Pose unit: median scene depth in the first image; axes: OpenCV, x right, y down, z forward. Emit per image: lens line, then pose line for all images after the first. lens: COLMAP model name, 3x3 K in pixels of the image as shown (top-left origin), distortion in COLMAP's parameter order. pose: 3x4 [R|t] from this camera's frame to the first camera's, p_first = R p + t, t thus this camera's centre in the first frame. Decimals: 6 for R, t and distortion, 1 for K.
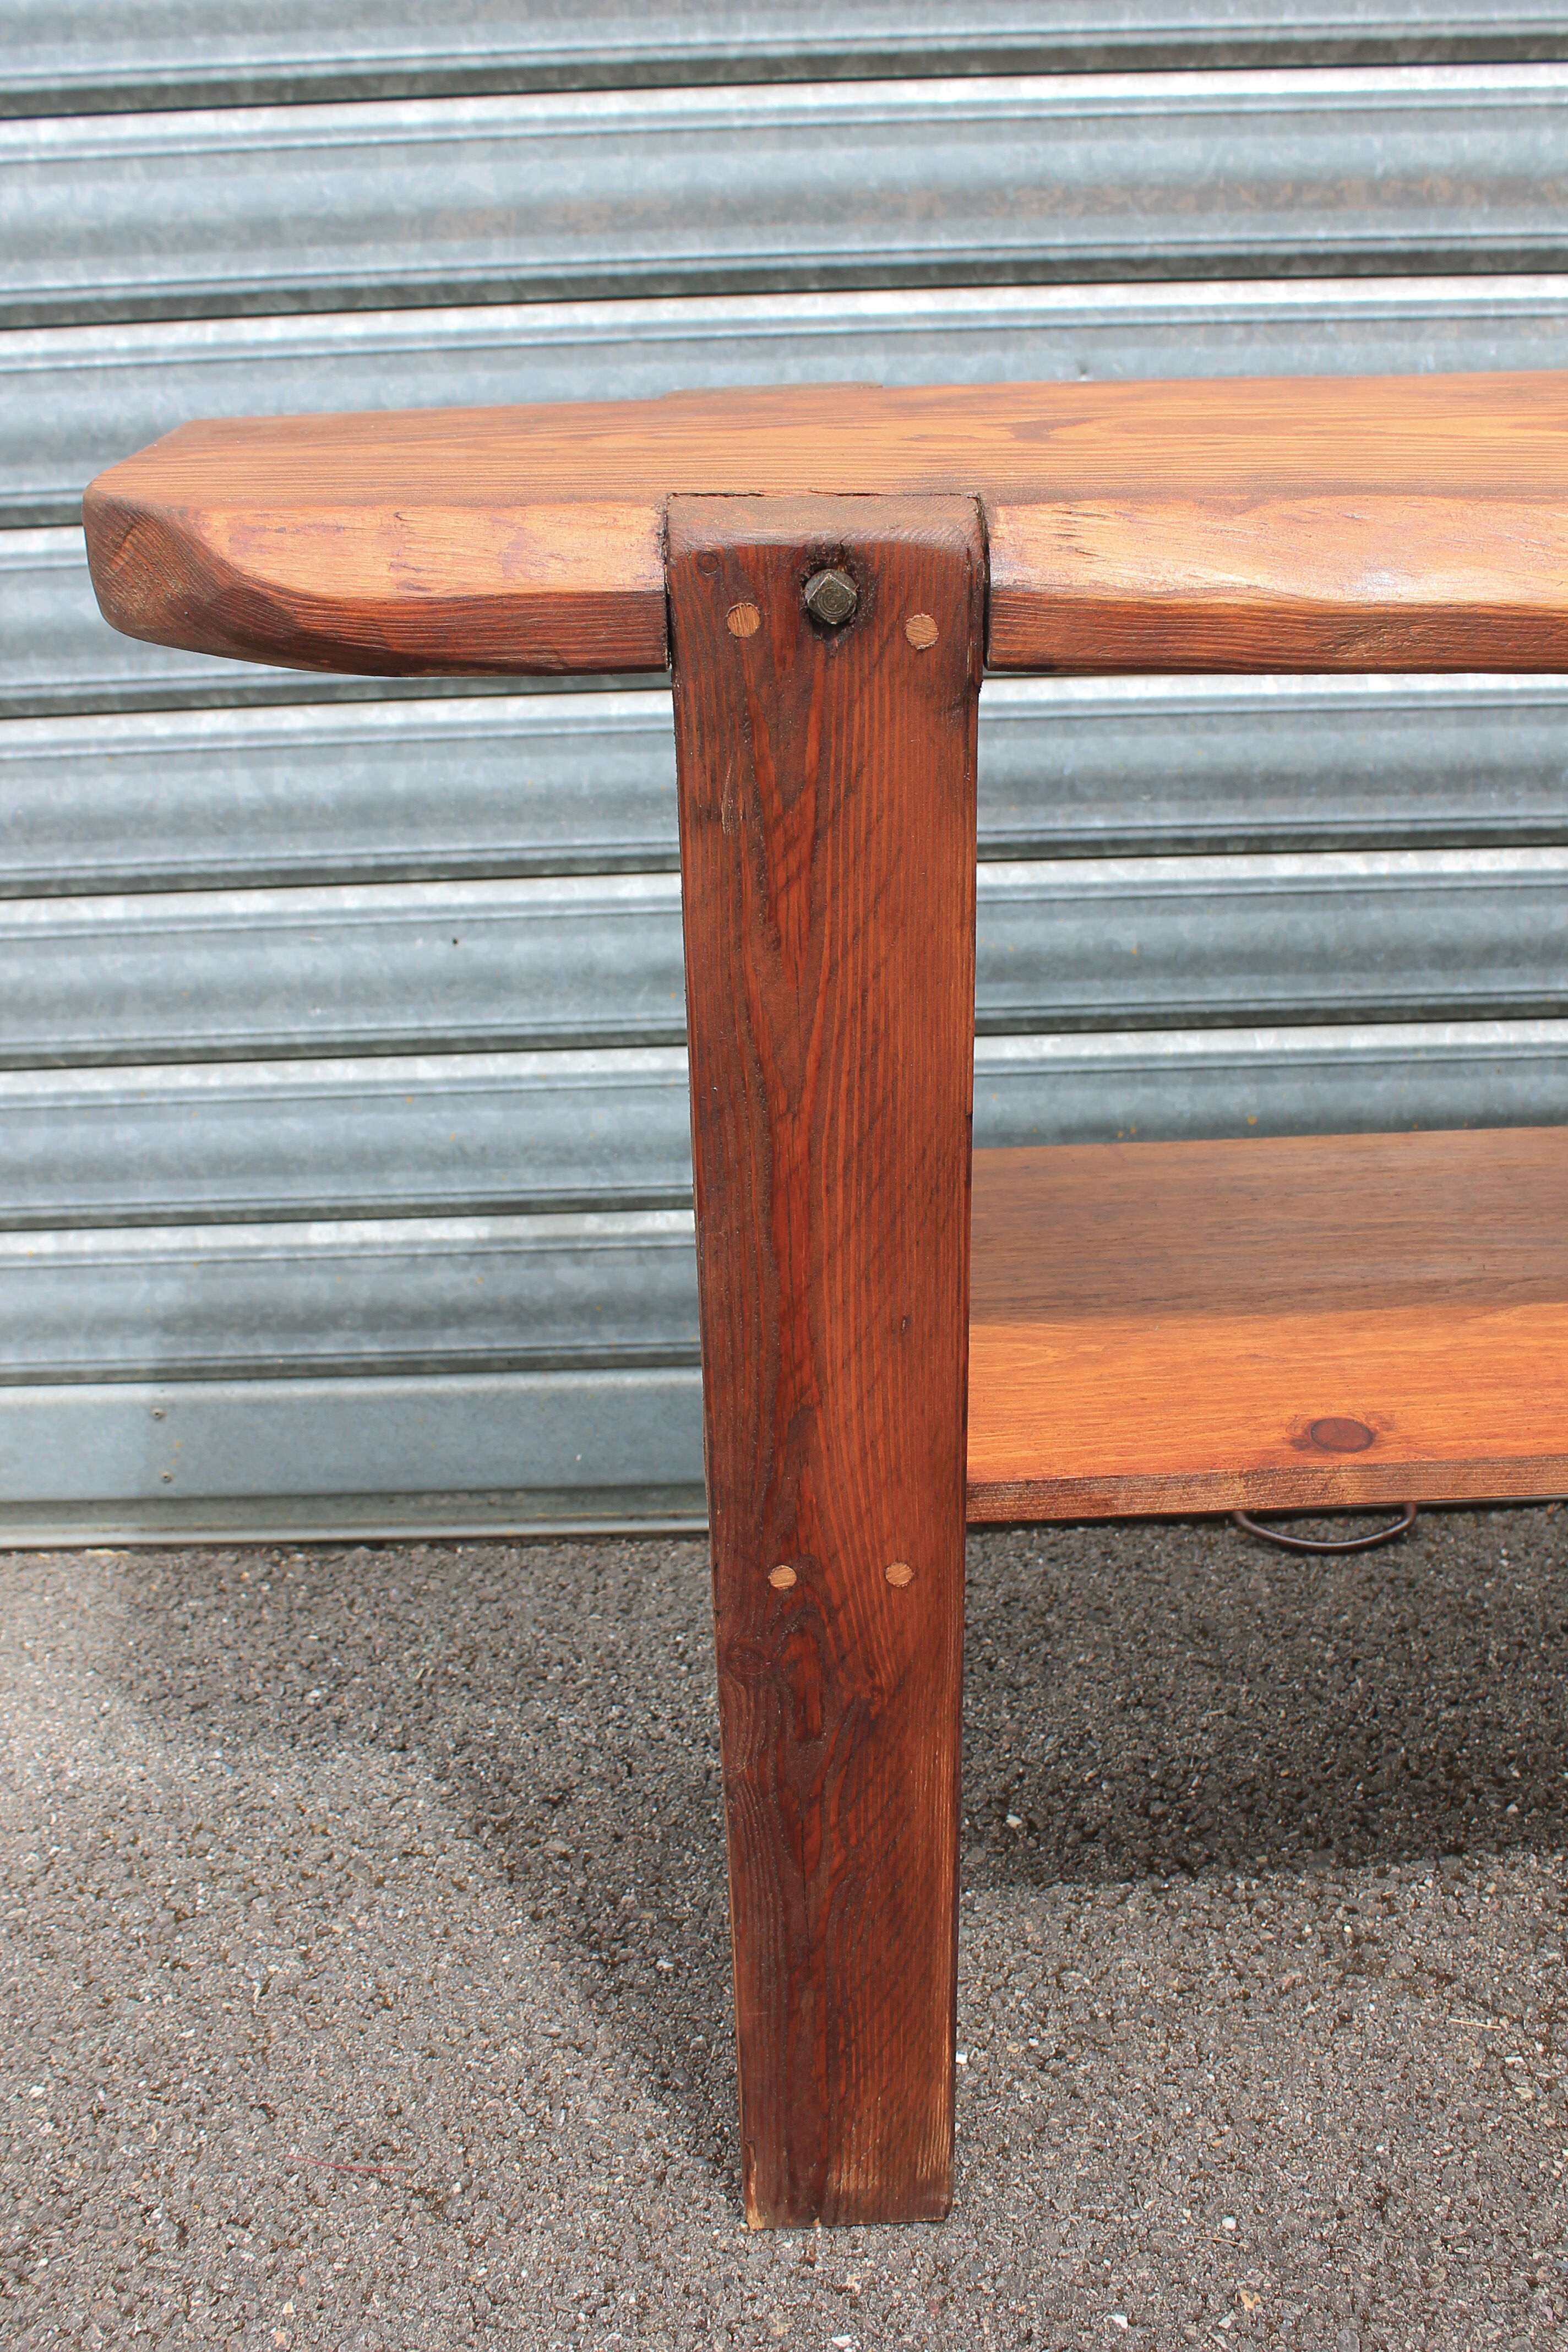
lens RADIAL K [[2551.5, 0, 765.2], [0, 2551.5, 1187.4], [0, 0, 1]] dist [-0.094726, 0.000000]
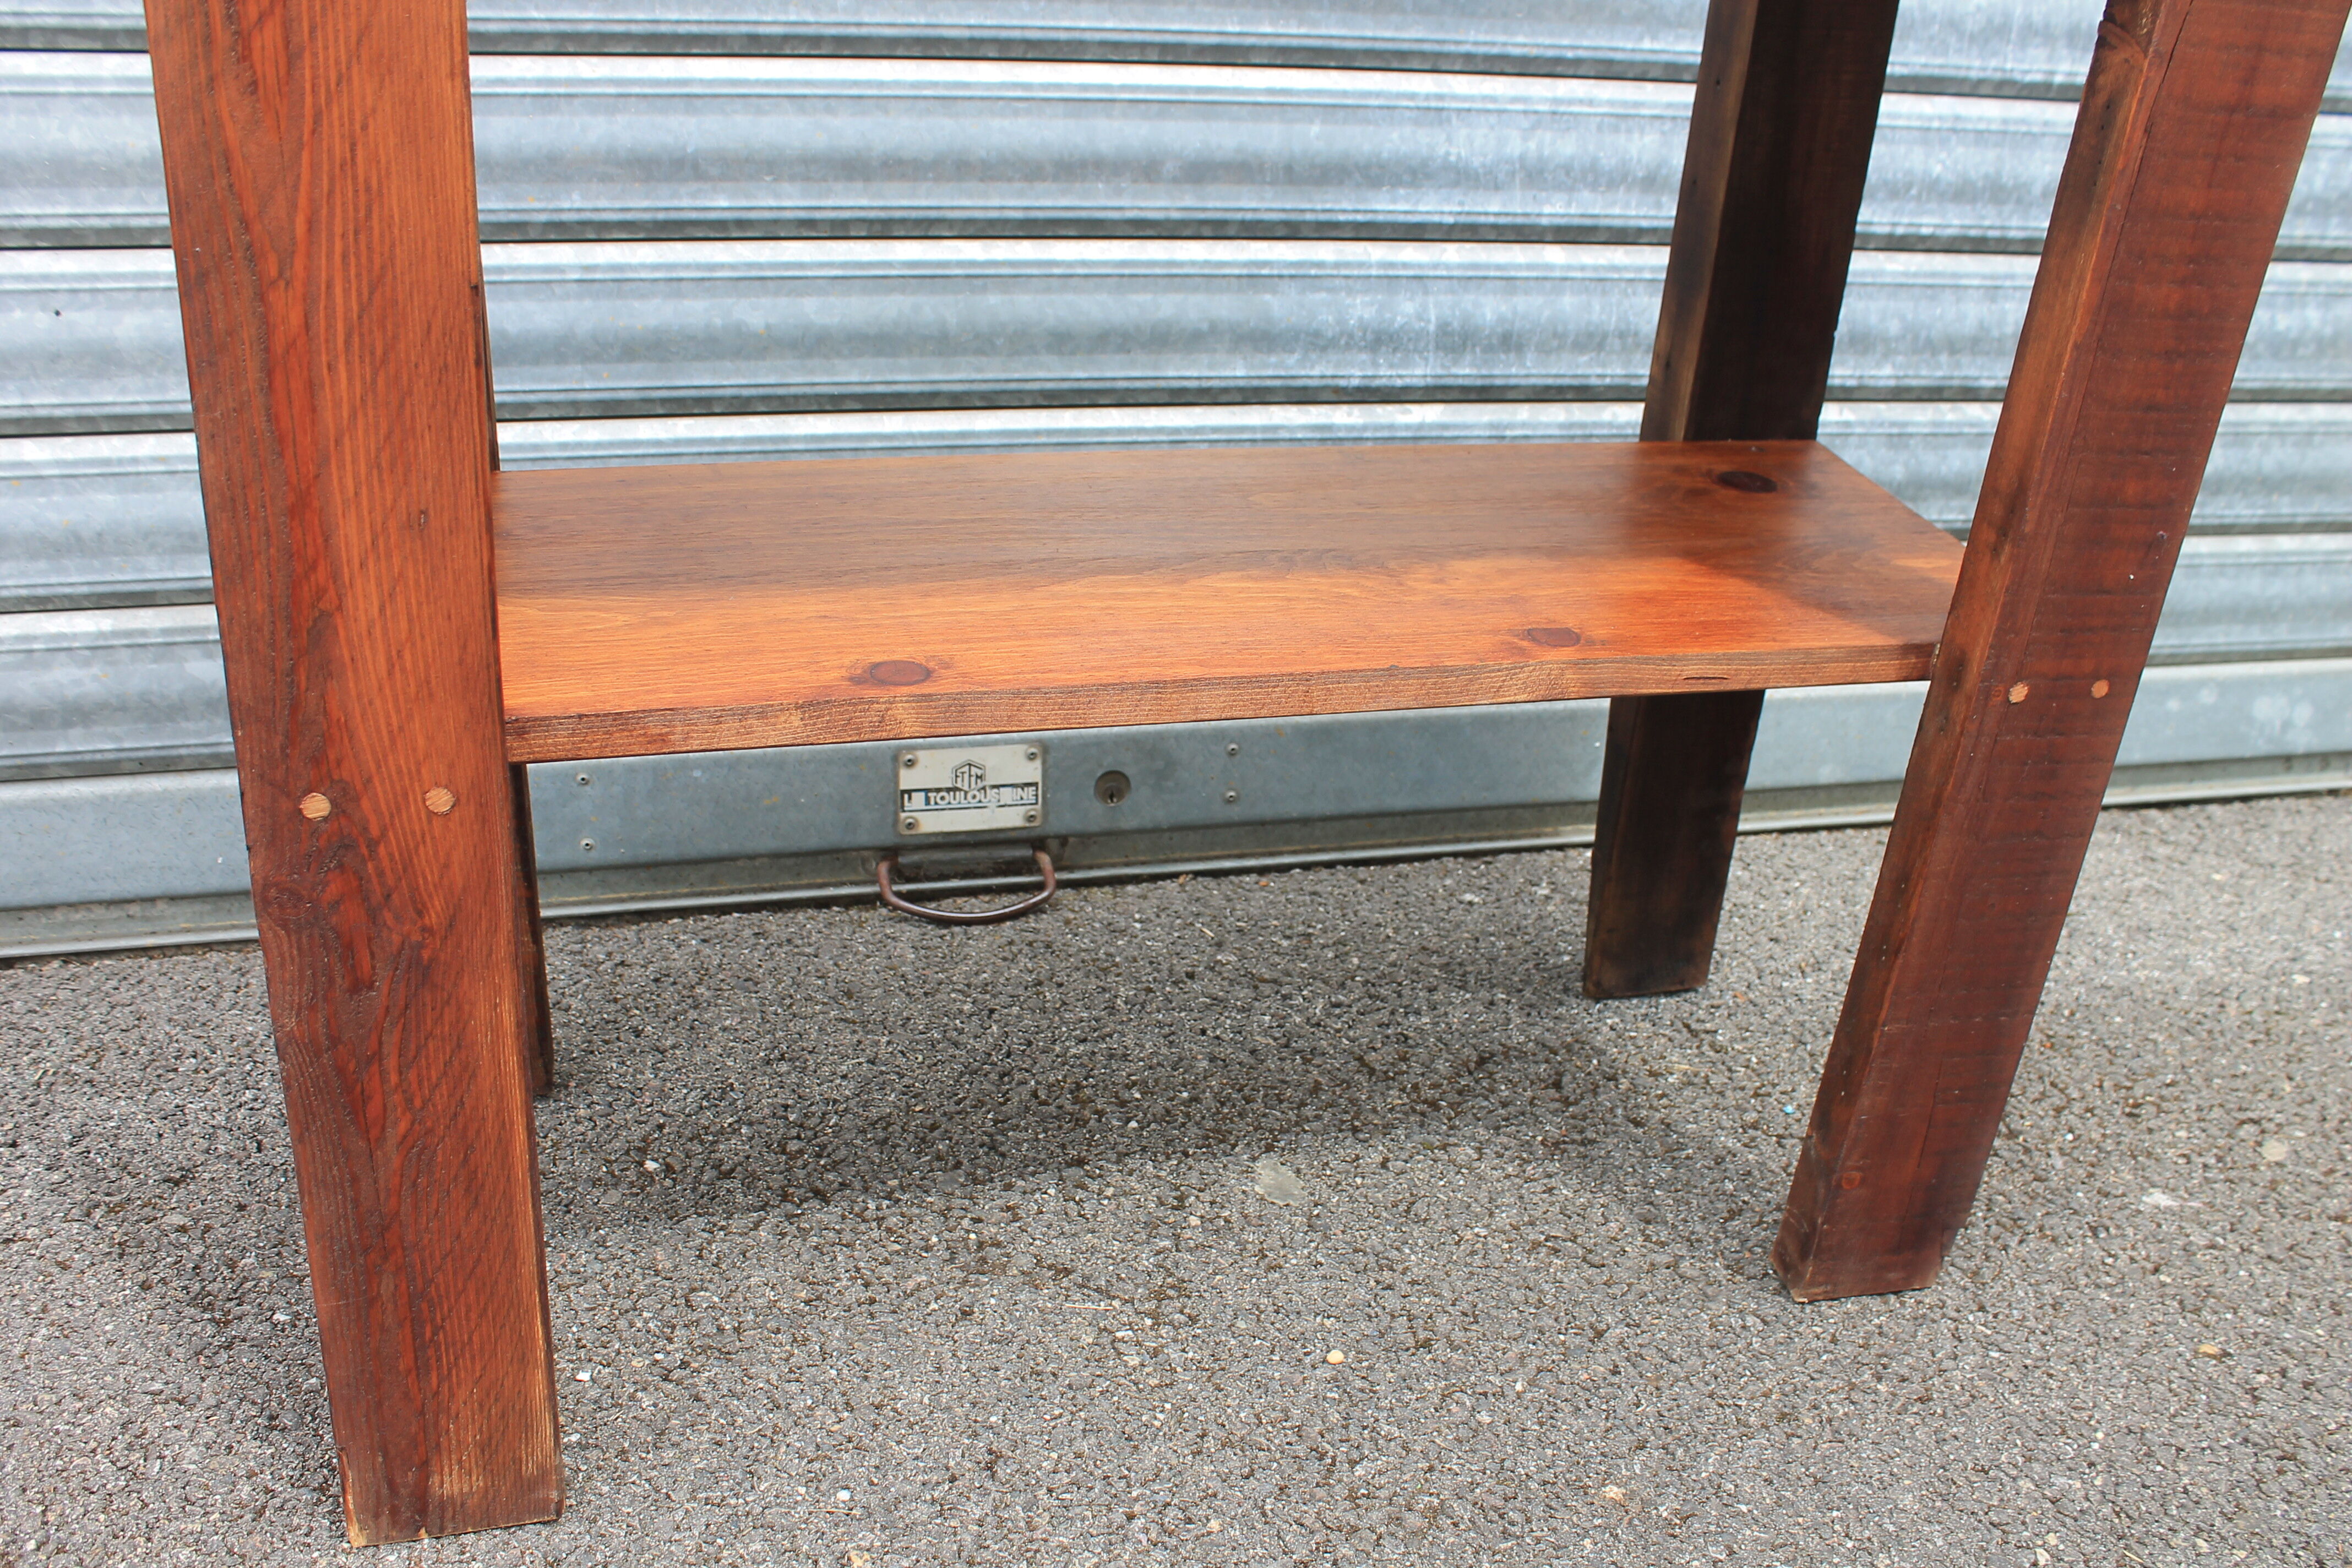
lens RADIAL K [[2390.8, 0, 1171.9], [0, 2390.8, 769.4], [0, 0, 1]] dist [-0.054404, 0.000000]
pose [[0.964385, -0.025510, 0.263269, 0.054882], [0.022671, 0.999647, 0.013818, 0.088024], [-0.263528, -0.007357, 0.964624, 0.029655]]
